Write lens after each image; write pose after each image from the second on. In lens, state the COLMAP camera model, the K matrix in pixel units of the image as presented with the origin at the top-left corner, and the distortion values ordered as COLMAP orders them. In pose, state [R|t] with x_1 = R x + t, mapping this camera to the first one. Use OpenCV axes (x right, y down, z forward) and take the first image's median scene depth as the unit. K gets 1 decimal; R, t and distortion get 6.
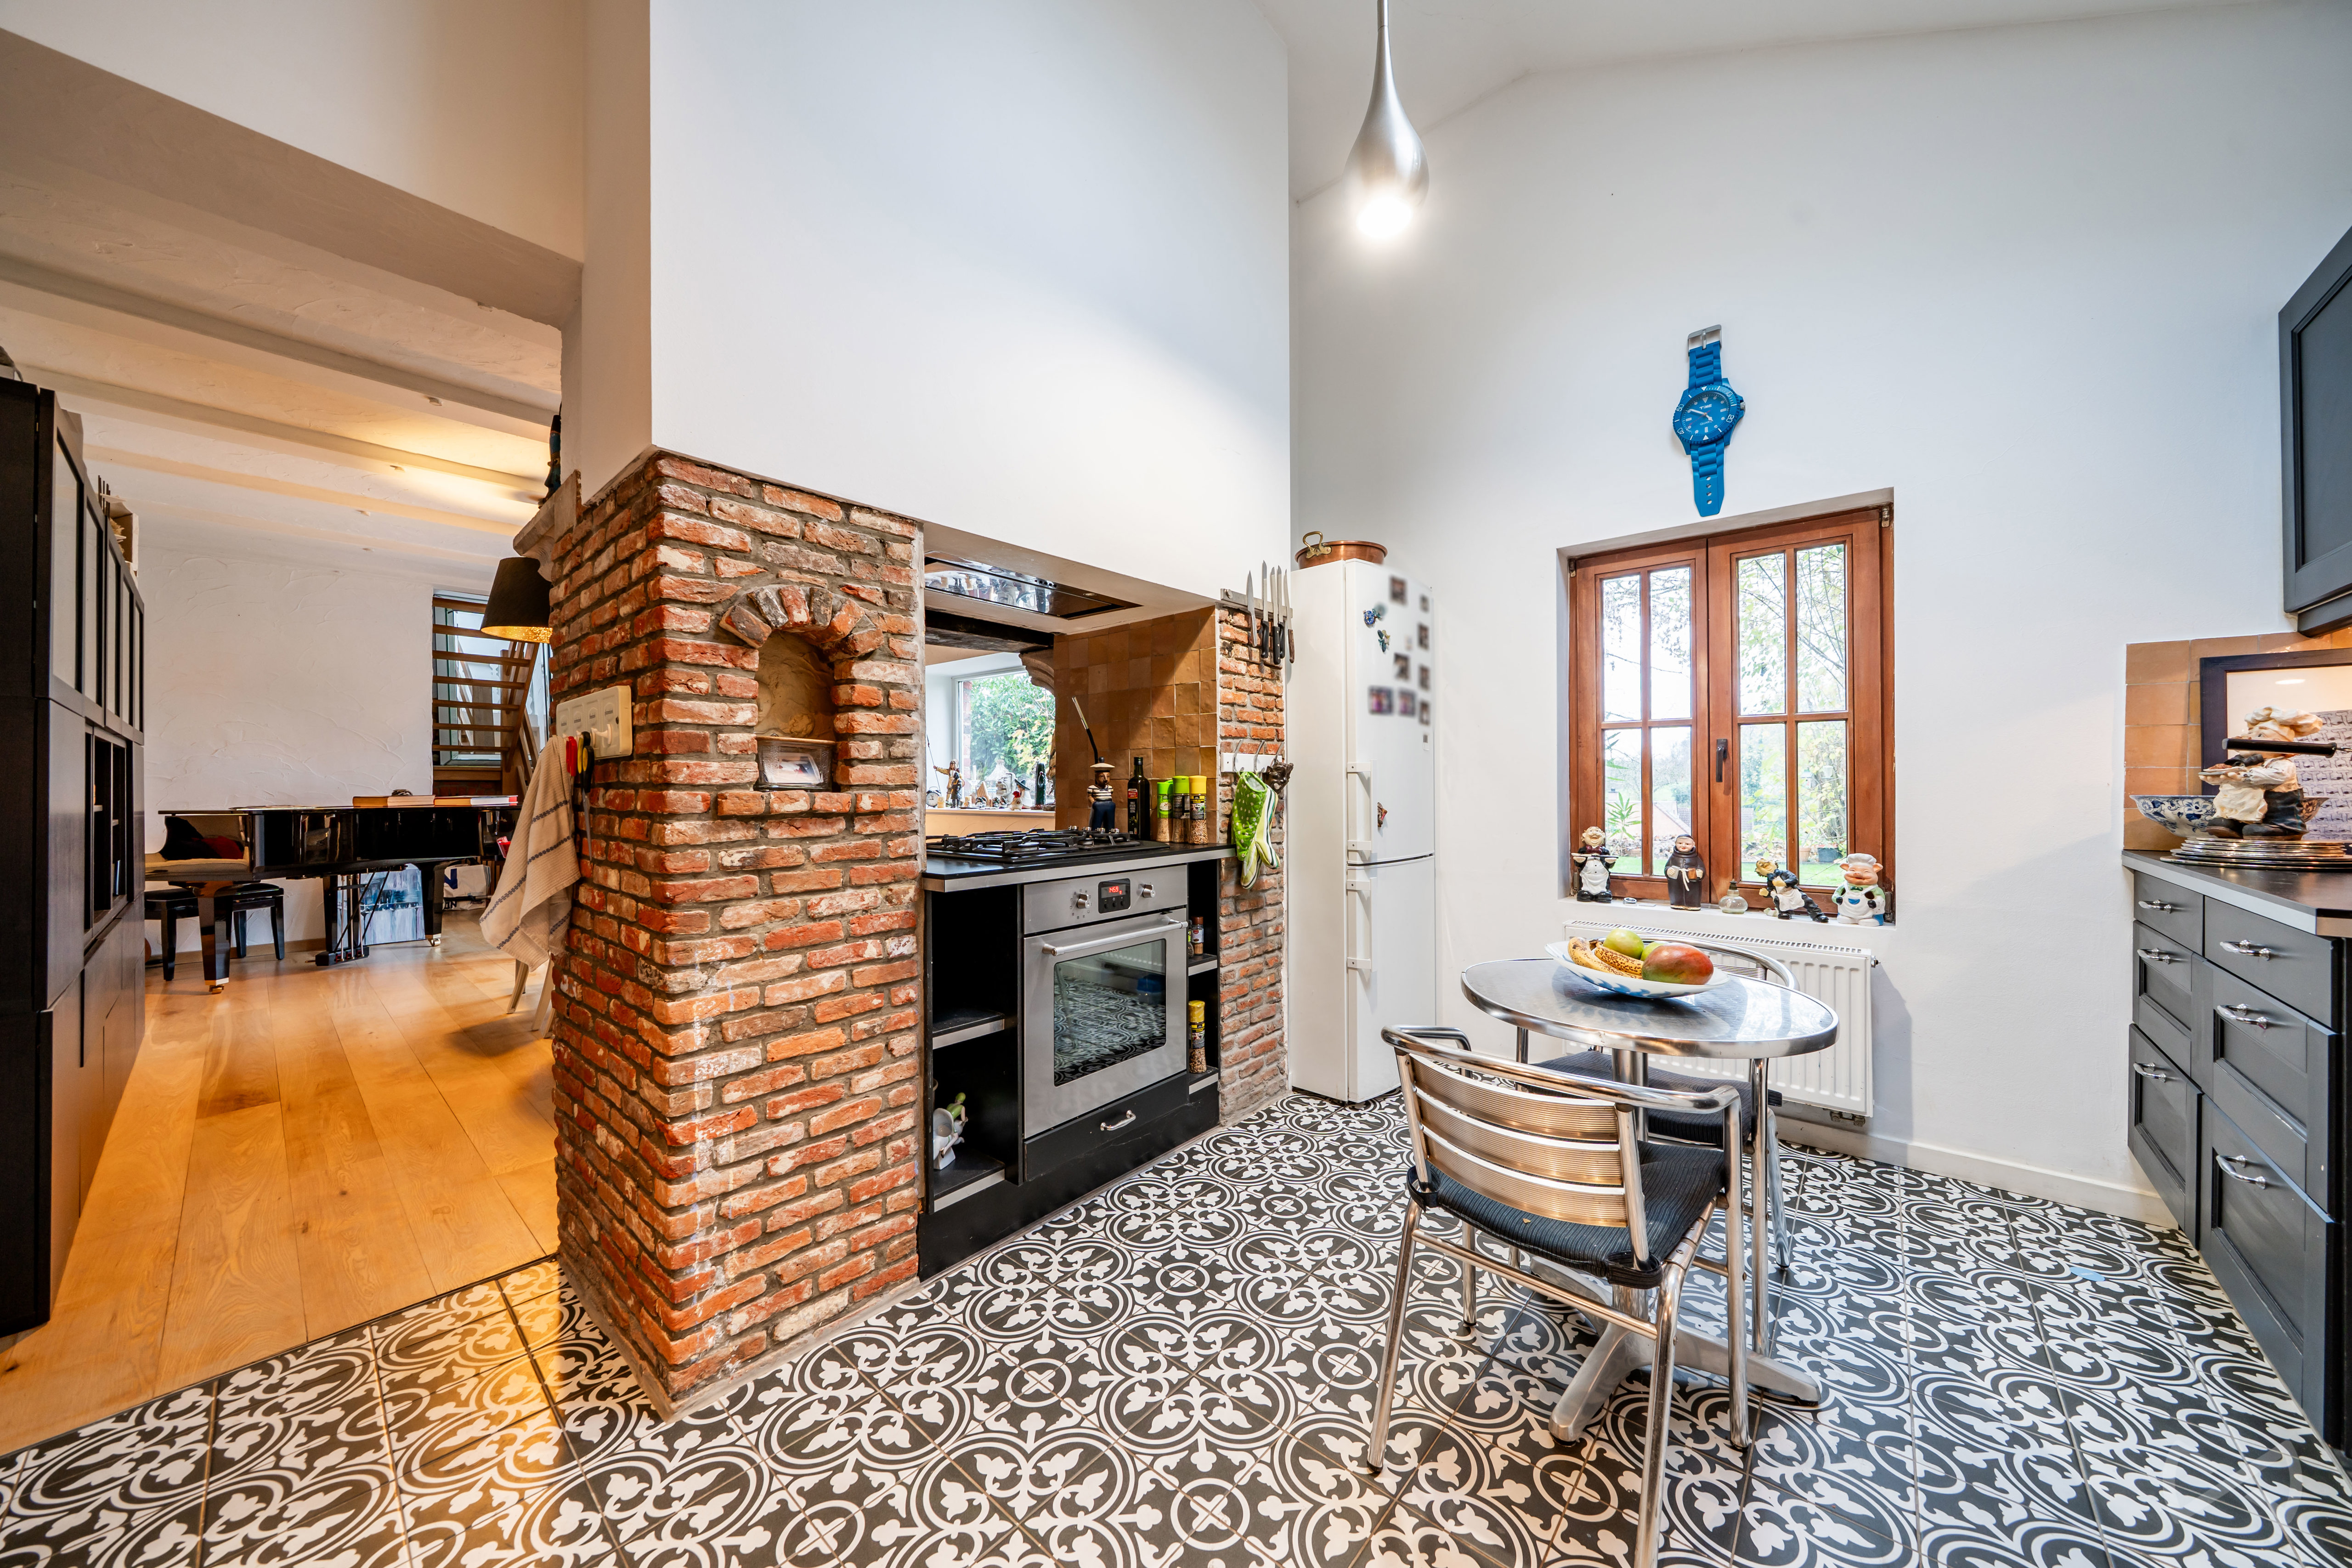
lens RADIAL K [[814.4, 0, 1188.6], [0, 814.4, 781.0], [0, 0, 1]] dist [-0.003348, 0.000477]
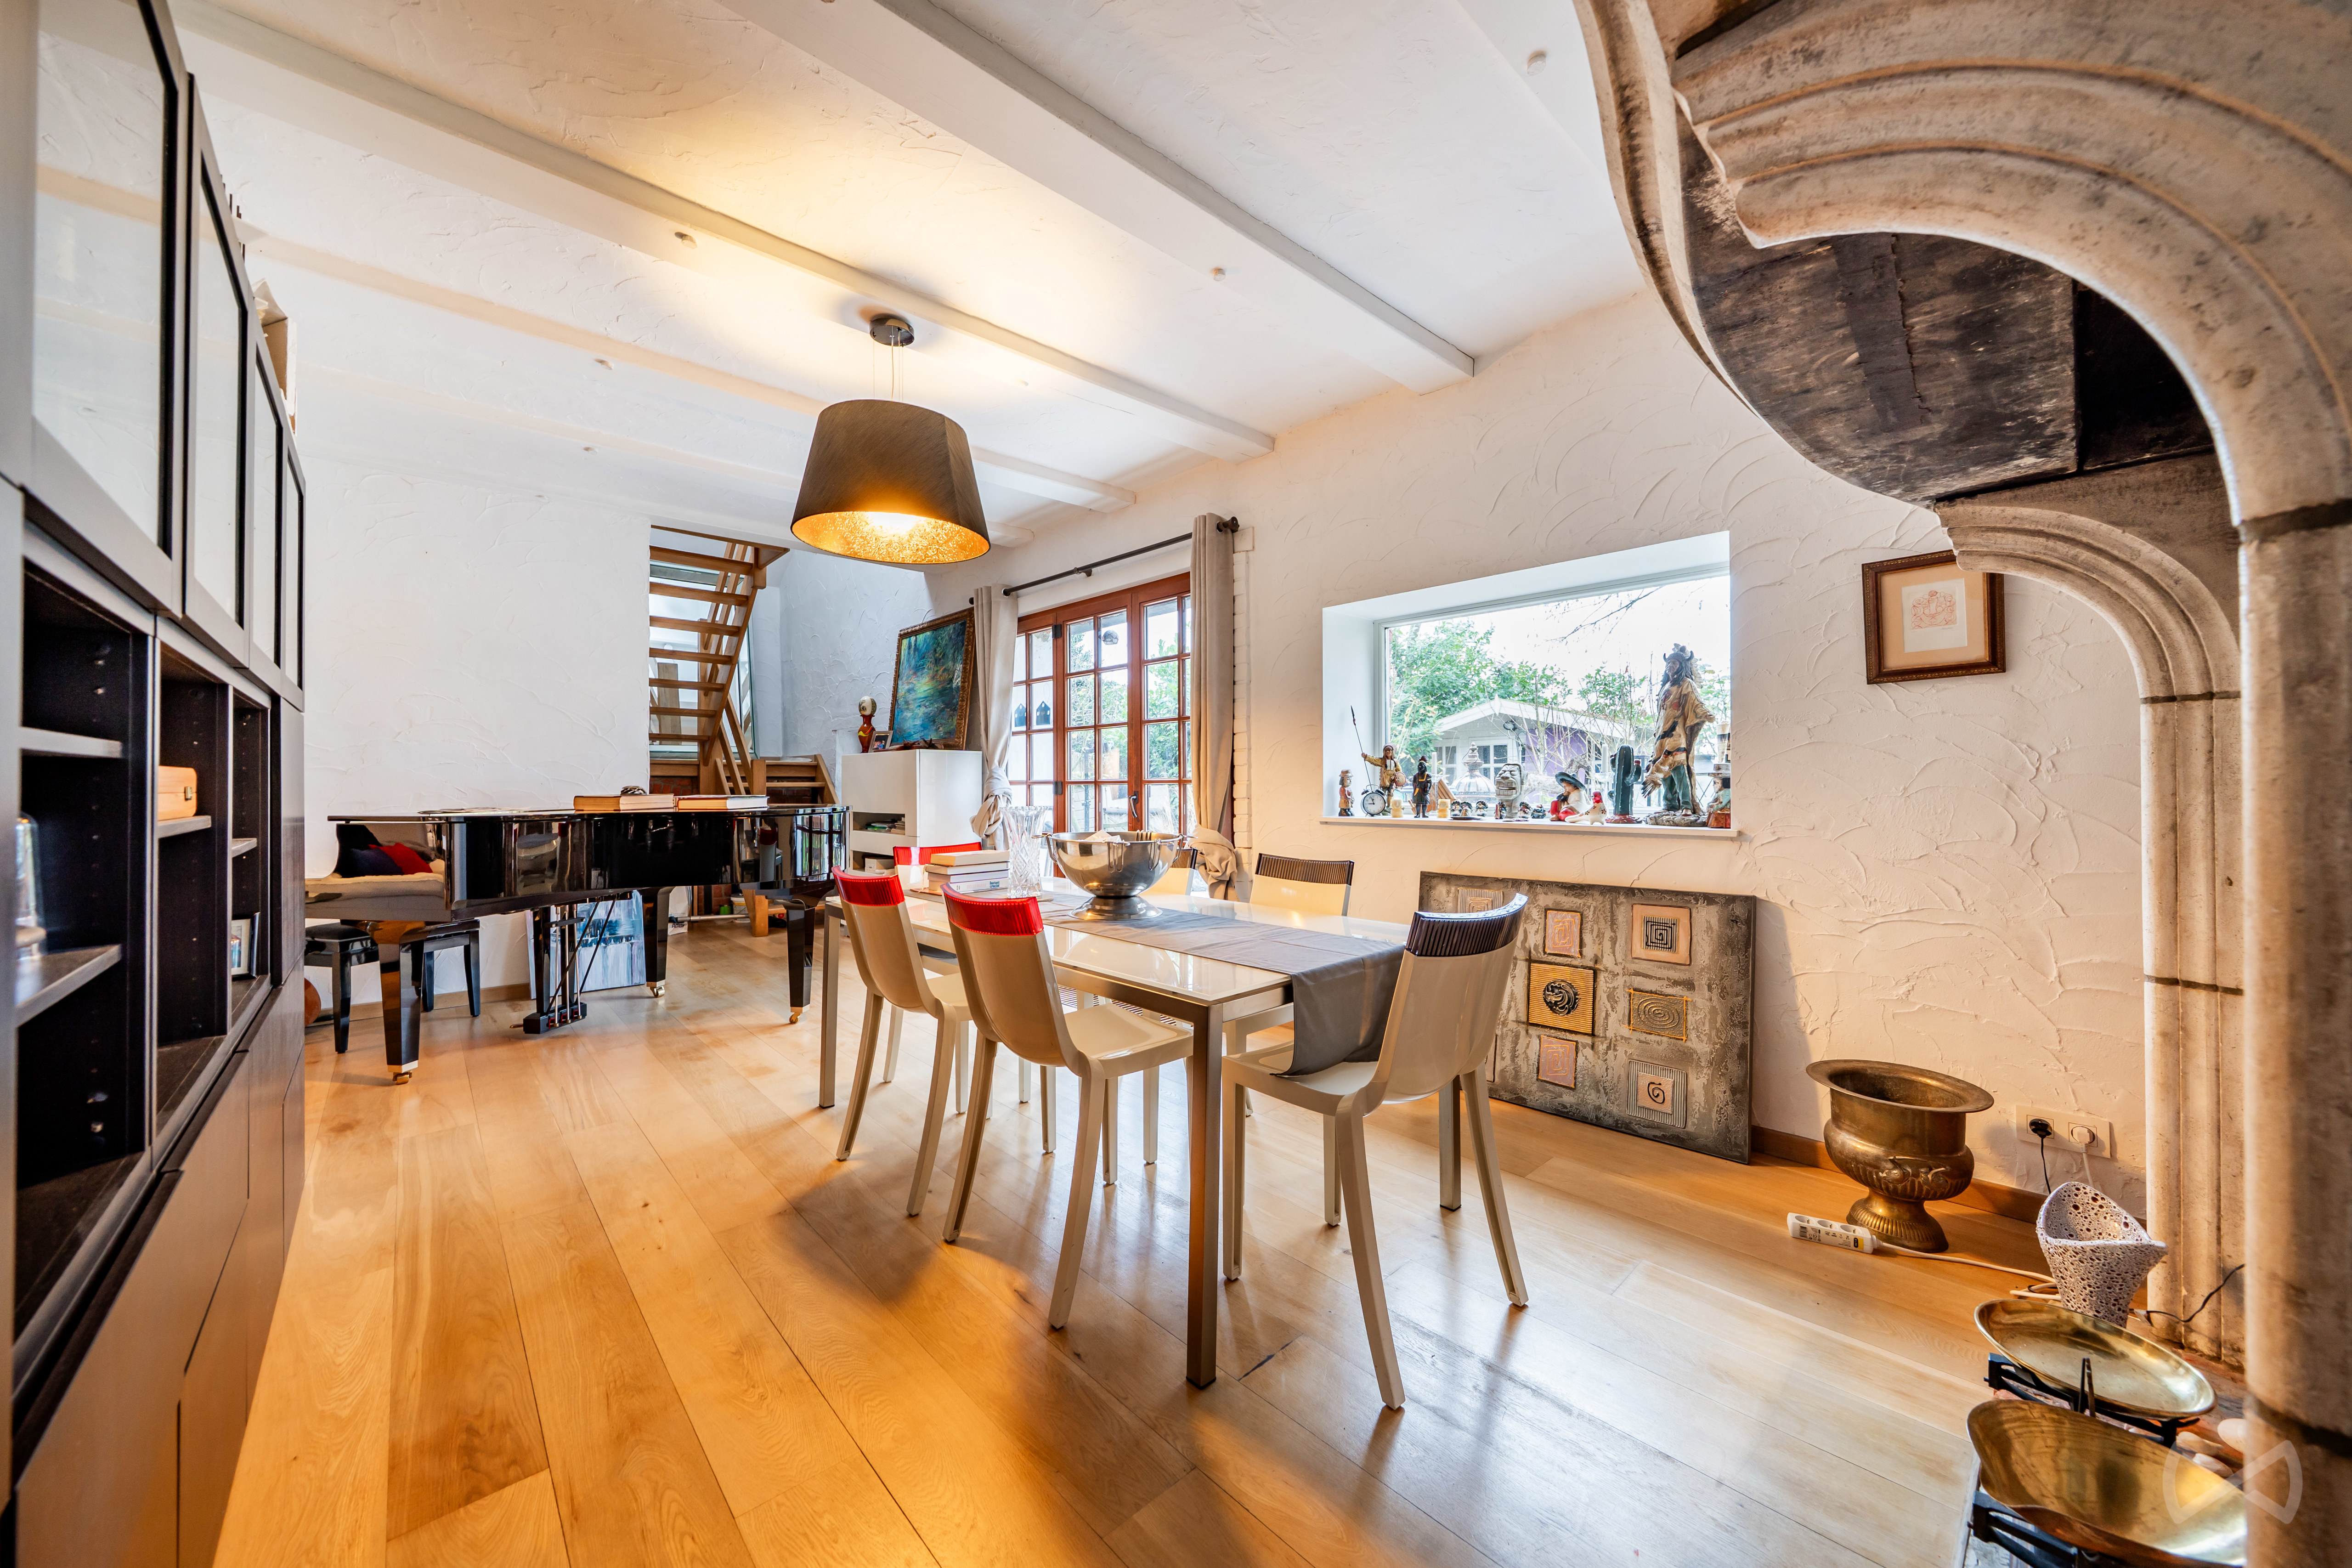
lens RADIAL K [[814.4, 0, 1156.8], [0, 814.4, 780.6], [0, 0, 1]] dist [-0.003348, 0.000477]
pose [[0.993379, 0.003877, -0.114814, -0.443807], [-0.003846, 0.999992, 0.000491, 0.004220], [0.114815, -0.000046, 0.993387, 0.357098]]
